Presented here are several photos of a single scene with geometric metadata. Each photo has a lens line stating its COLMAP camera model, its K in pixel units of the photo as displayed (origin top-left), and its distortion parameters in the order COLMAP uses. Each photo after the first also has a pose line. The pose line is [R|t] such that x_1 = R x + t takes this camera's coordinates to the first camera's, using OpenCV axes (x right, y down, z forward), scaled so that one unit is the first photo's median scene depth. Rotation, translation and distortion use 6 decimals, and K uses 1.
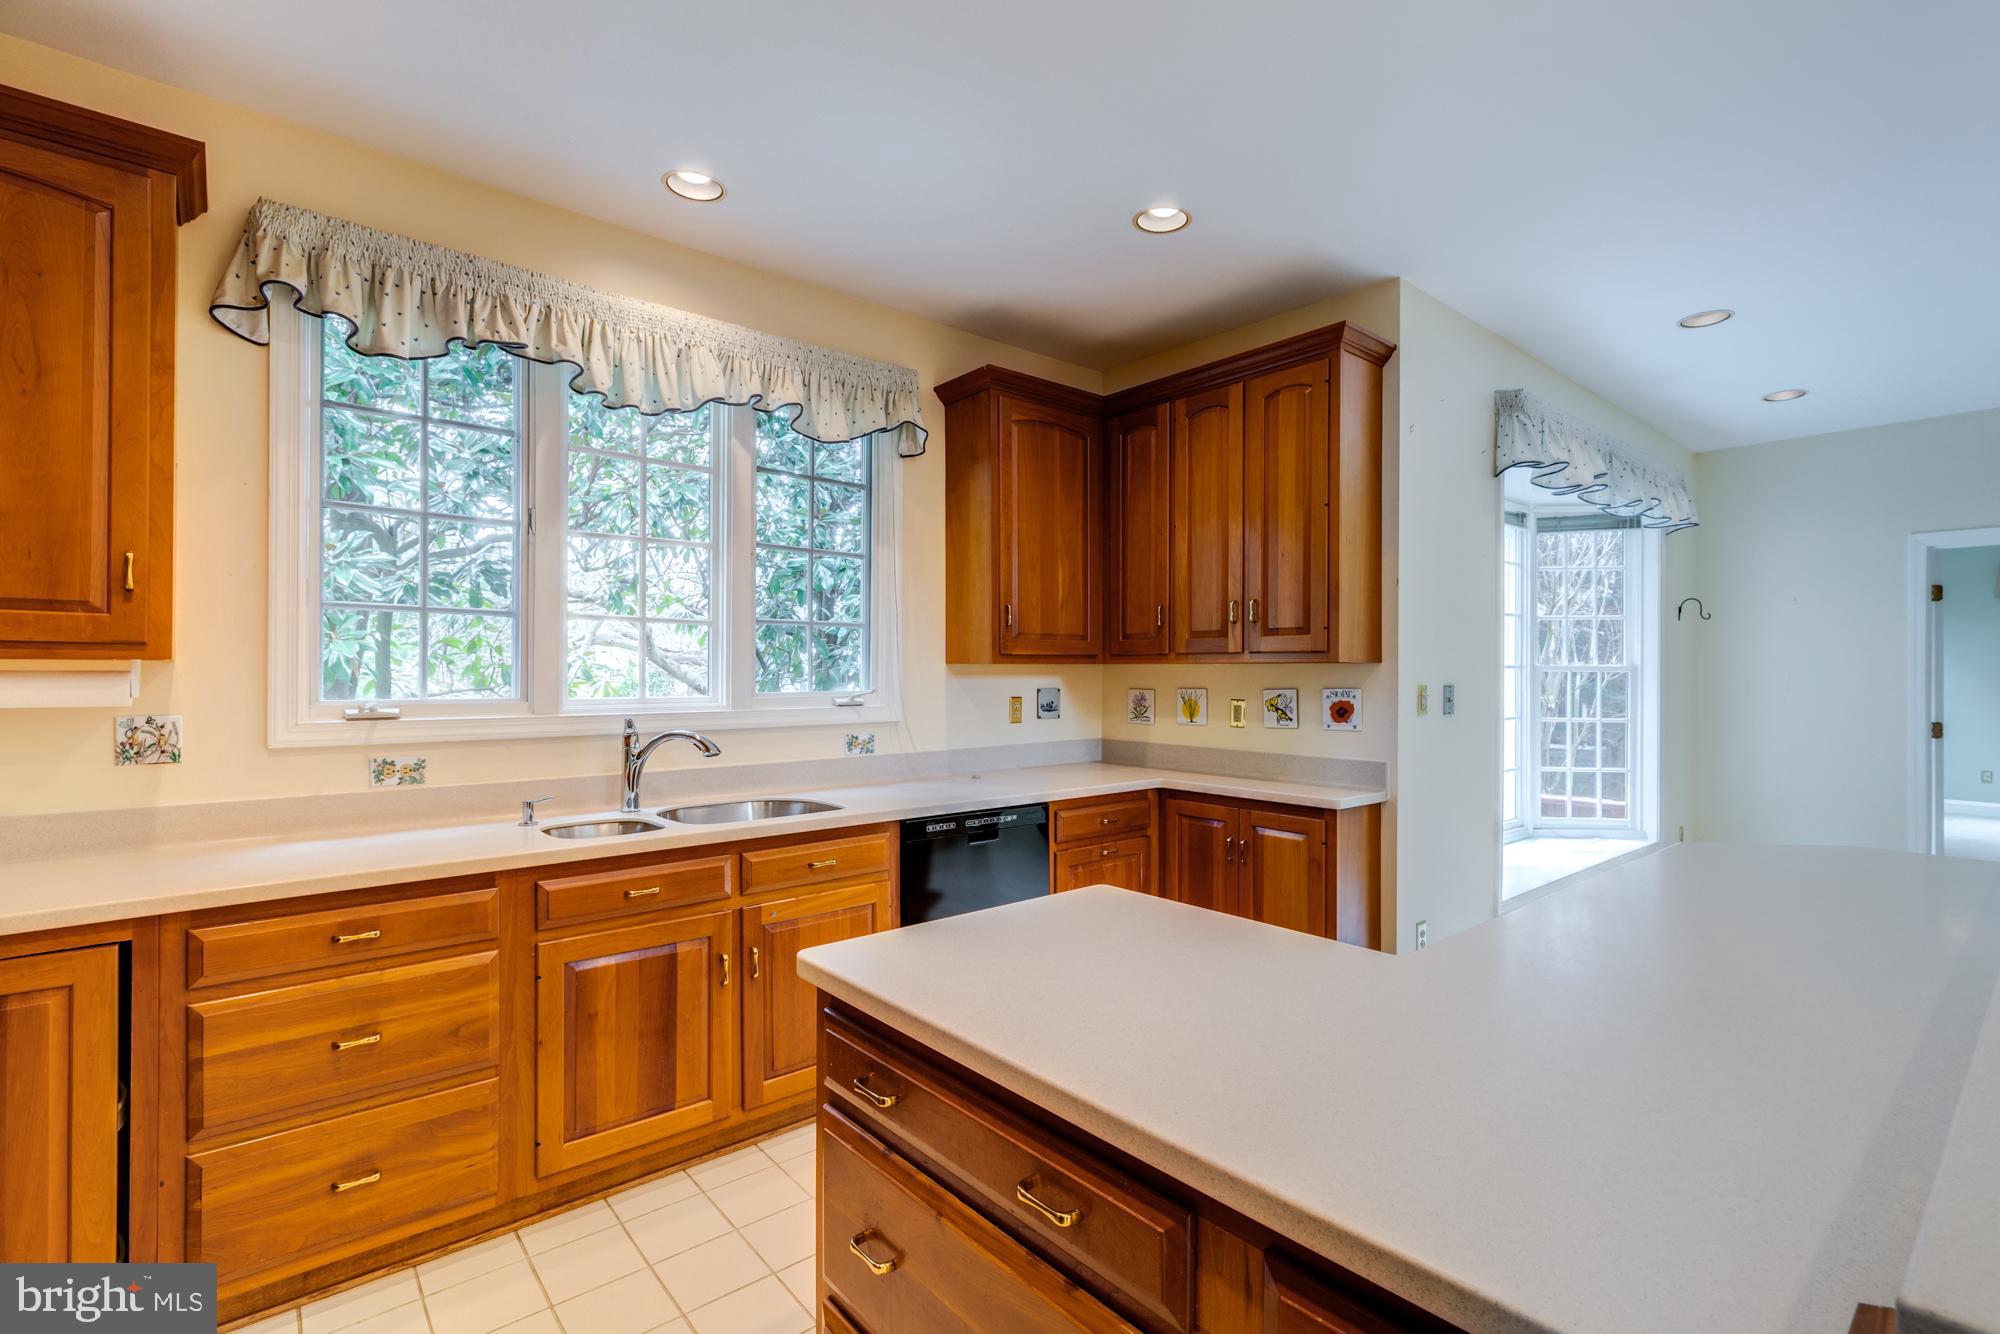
lens RADIAL K [[908.1, 0, 1013.1], [0, 908.1, 669.7], [0, 0, 1]] dist [0.003442, -0.002759]
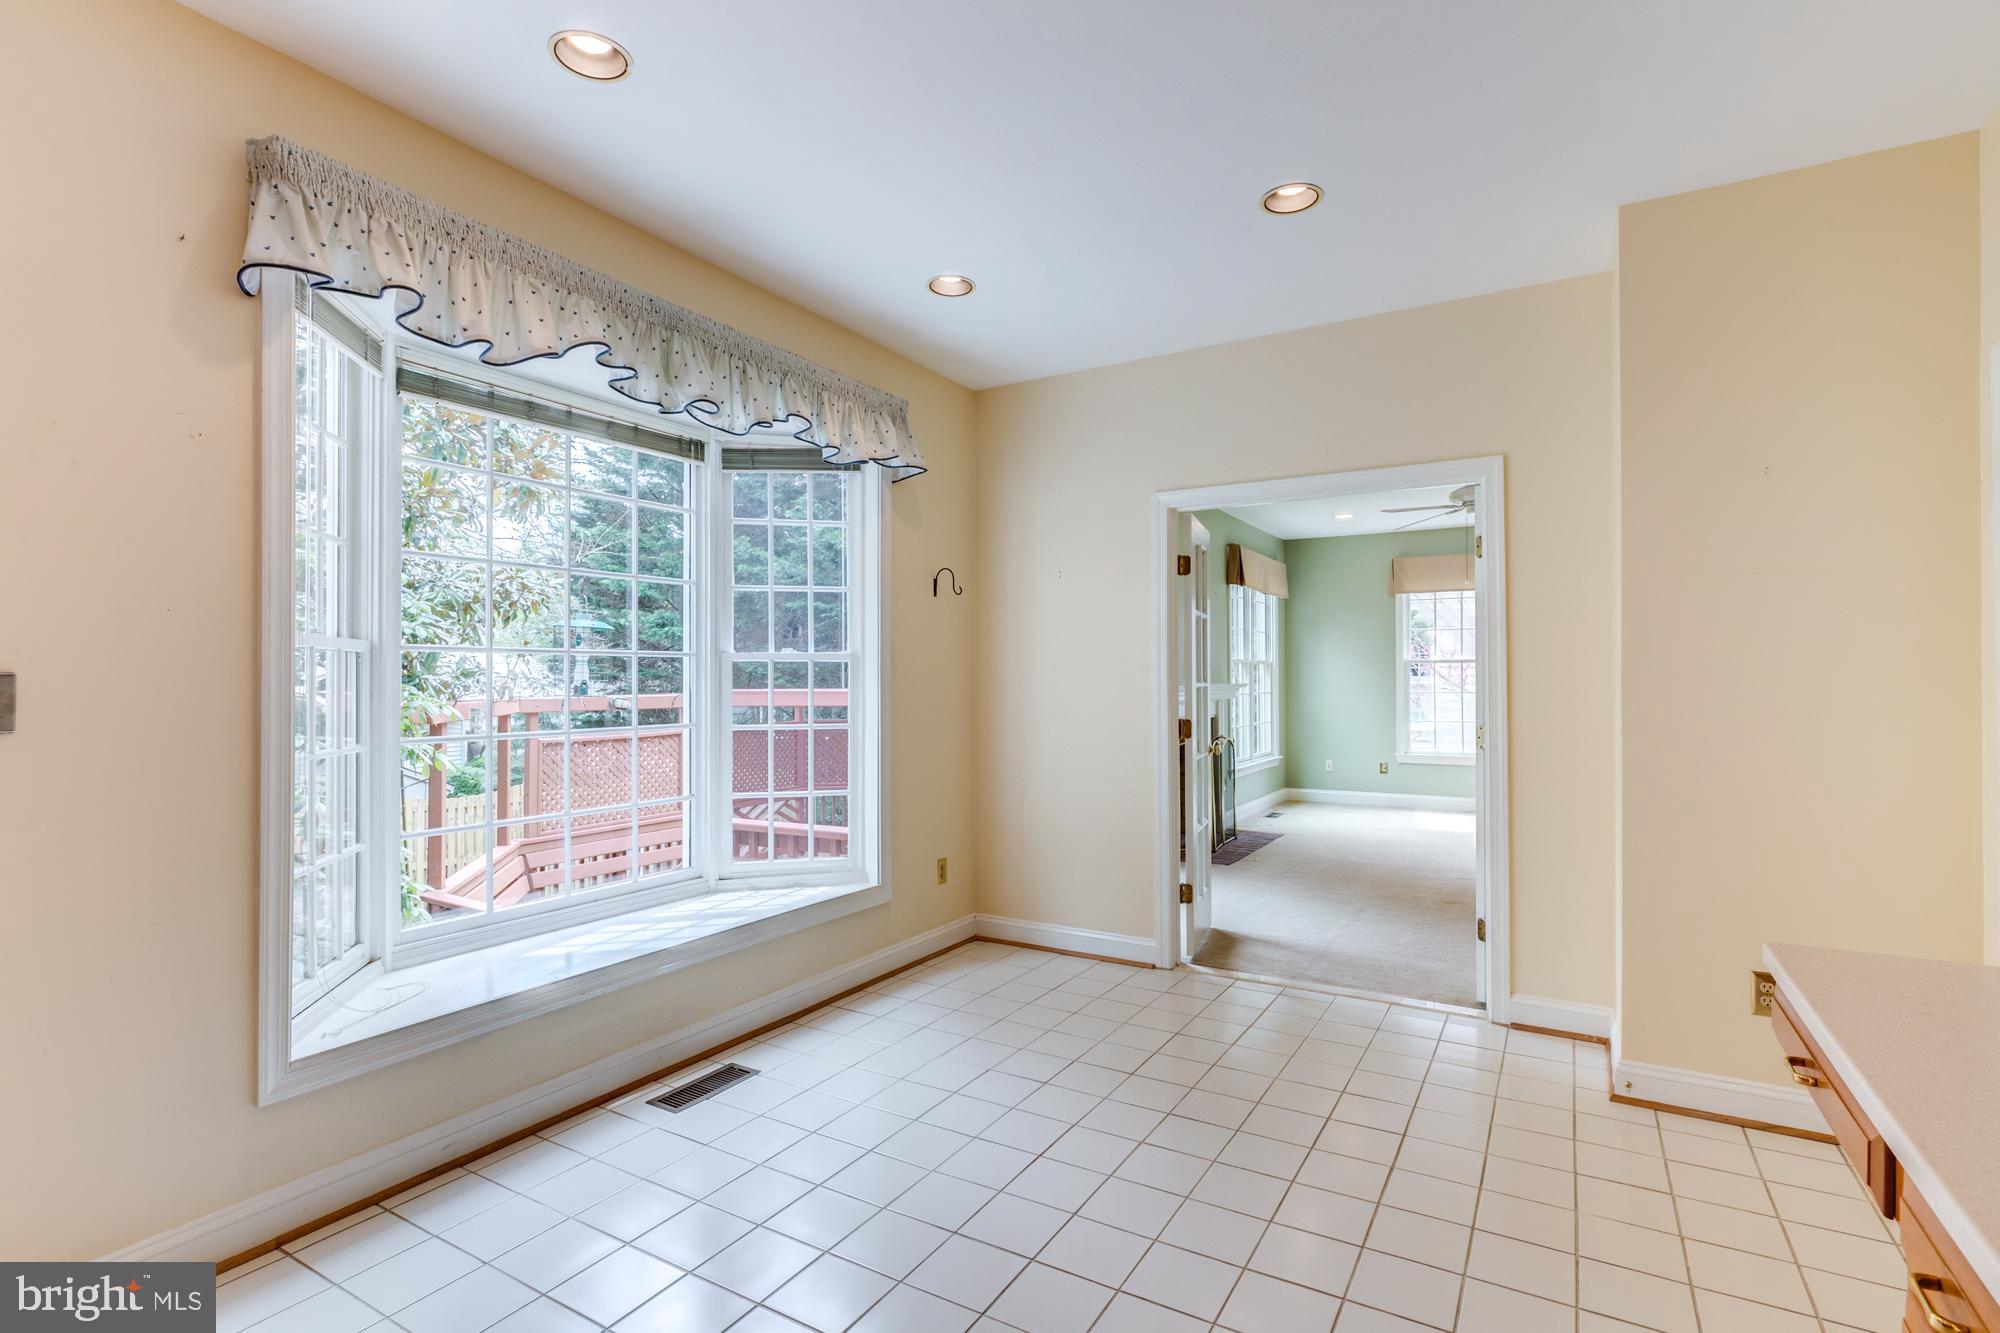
lens RADIAL K [[948.6, 0, 989.6], [0, 948.6, 674.7], [0, 0, 1]] dist [0.022750, -0.000473]
pose [[0.946248, -0.008866, 0.323319, 0.893807], [0.009619, 0.999953, -0.000729, 0.025330], [-0.323298, 0.003800, 0.946290, 0.361045]]
